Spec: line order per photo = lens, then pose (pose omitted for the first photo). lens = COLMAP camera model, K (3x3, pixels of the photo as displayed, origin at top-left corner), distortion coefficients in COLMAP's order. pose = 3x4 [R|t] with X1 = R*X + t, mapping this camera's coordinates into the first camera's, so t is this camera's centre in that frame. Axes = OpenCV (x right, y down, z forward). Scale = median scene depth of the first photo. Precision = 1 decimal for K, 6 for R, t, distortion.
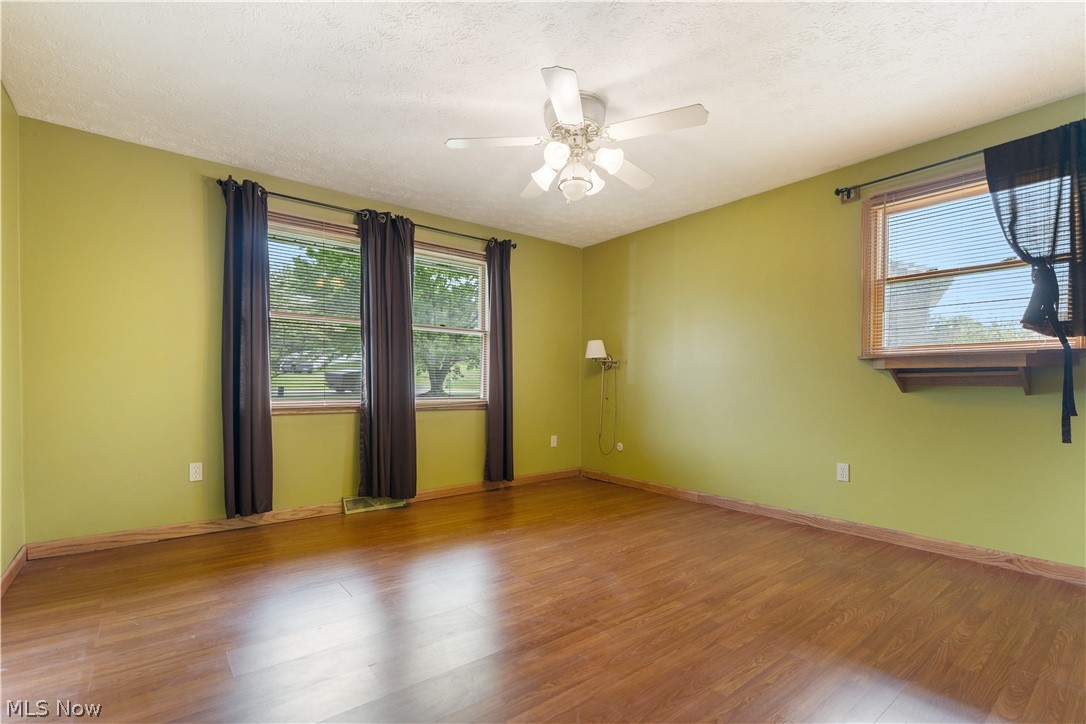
lens RADIAL K [[487.4, 0, 525.2], [0, 487.4, 389.2], [0, 0, 1]] dist [-0.003580, 0.001168]
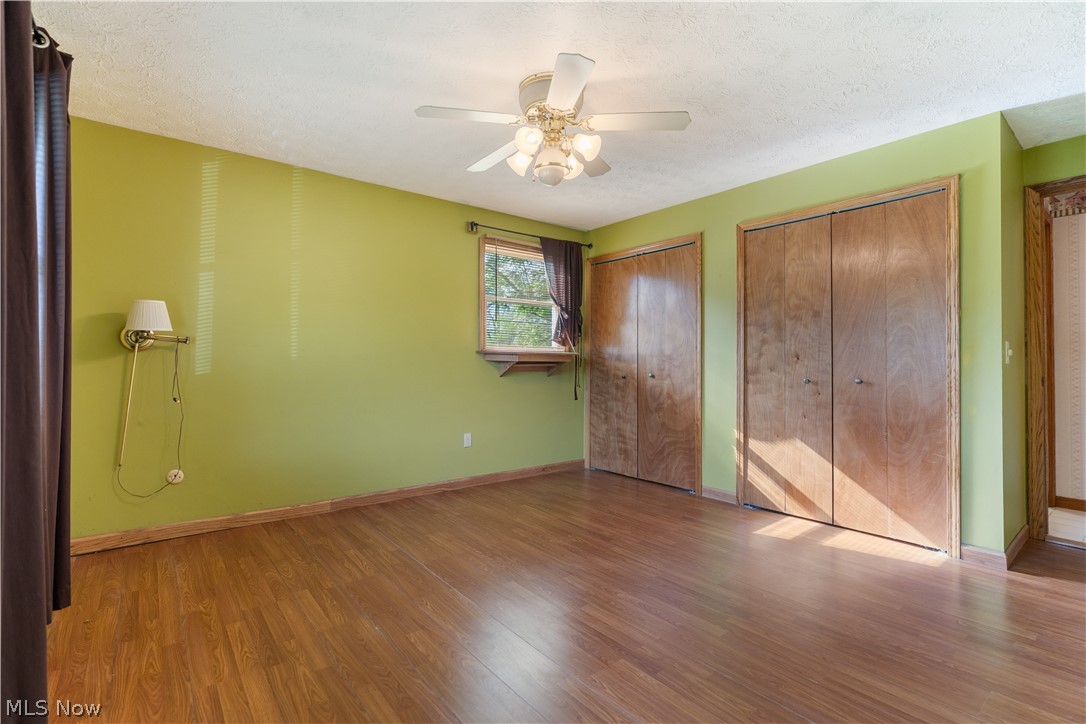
lens RADIAL K [[487.4, 0, 550.1], [0, 487.4, 359.5], [0, 0, 1]] dist [-0.003580, 0.001168]
pose [[-0.011161, 0.012877, 0.999855, -0.664238], [0.013210, 0.999832, -0.012729, -0.023848], [-0.999850, 0.013066, -0.011330, 0.824780]]
